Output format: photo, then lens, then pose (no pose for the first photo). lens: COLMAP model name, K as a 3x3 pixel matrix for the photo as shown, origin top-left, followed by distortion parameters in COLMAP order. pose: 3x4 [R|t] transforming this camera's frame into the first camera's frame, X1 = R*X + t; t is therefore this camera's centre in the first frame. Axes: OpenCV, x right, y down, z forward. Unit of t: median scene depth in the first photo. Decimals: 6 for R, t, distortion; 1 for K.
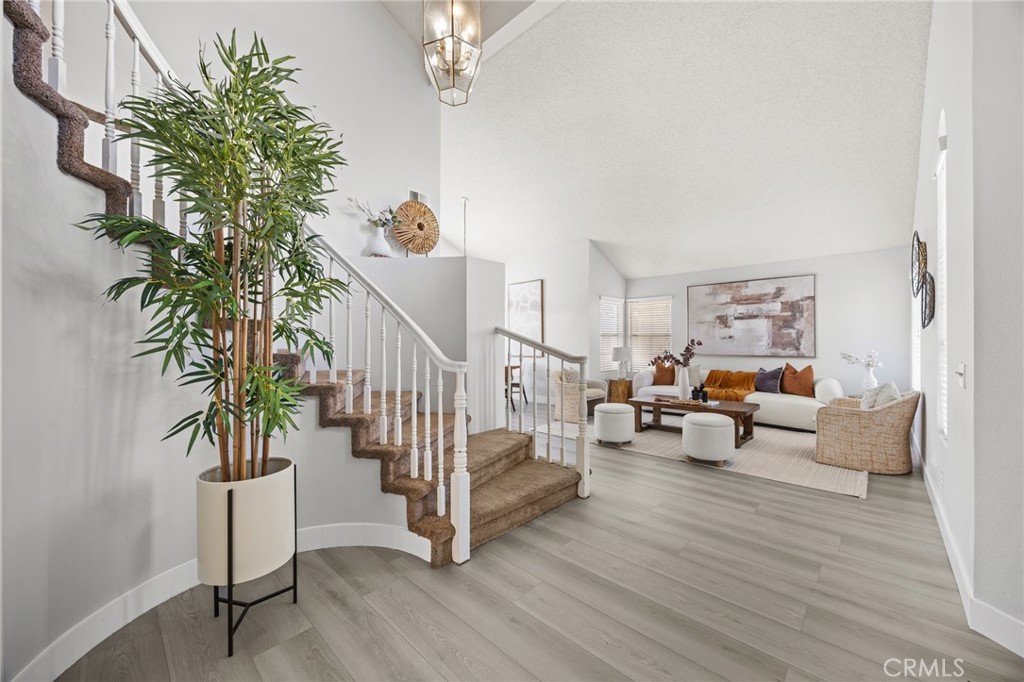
lens RADIAL K [[388.8, 0, 516.0], [0, 388.8, 339.5], [0, 0, 1]] dist [-0.001526, -0.000032]
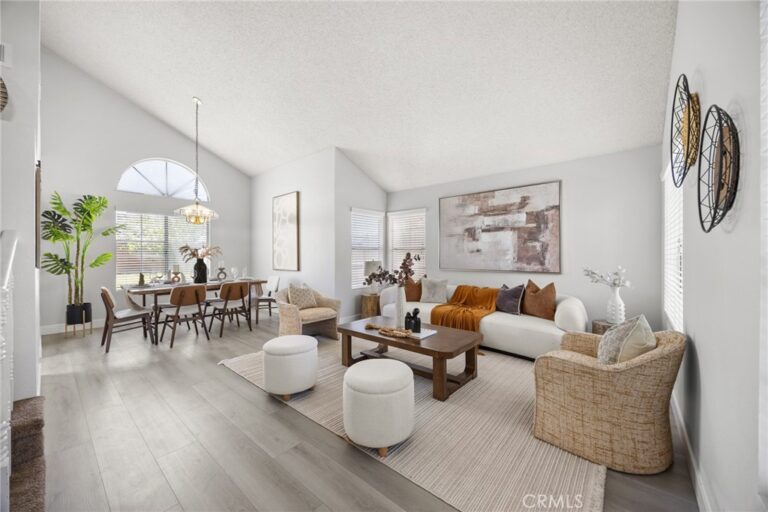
lens RADIAL K [[291.6, 0, 387.0], [0, 291.6, 254.9], [0, 0, 1]] dist [-0.001526, -0.000032]
pose [[0.998395, -0.000615, 0.056632, 0.311628], [0.000247, 0.999979, 0.006504, -0.000830], [-0.056635, -0.006480, 0.998374, 0.327002]]
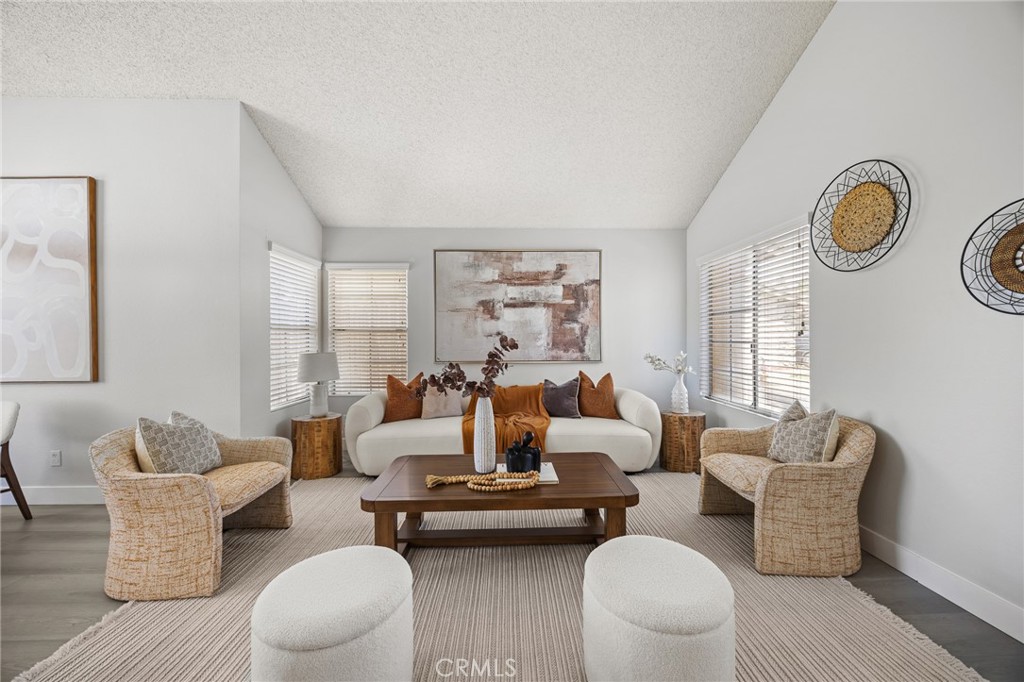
lens RADIAL K [[388.8, 0, 516.0], [0, 388.8, 339.5], [0, 0, 1]] dist [-0.001526, -0.000032]
pose [[0.704483, -0.002412, 0.709717, 0.112530], [0.000036, 0.999994, 0.003363, 0.001423], [-0.709721, -0.002344, 0.704479, 0.551502]]
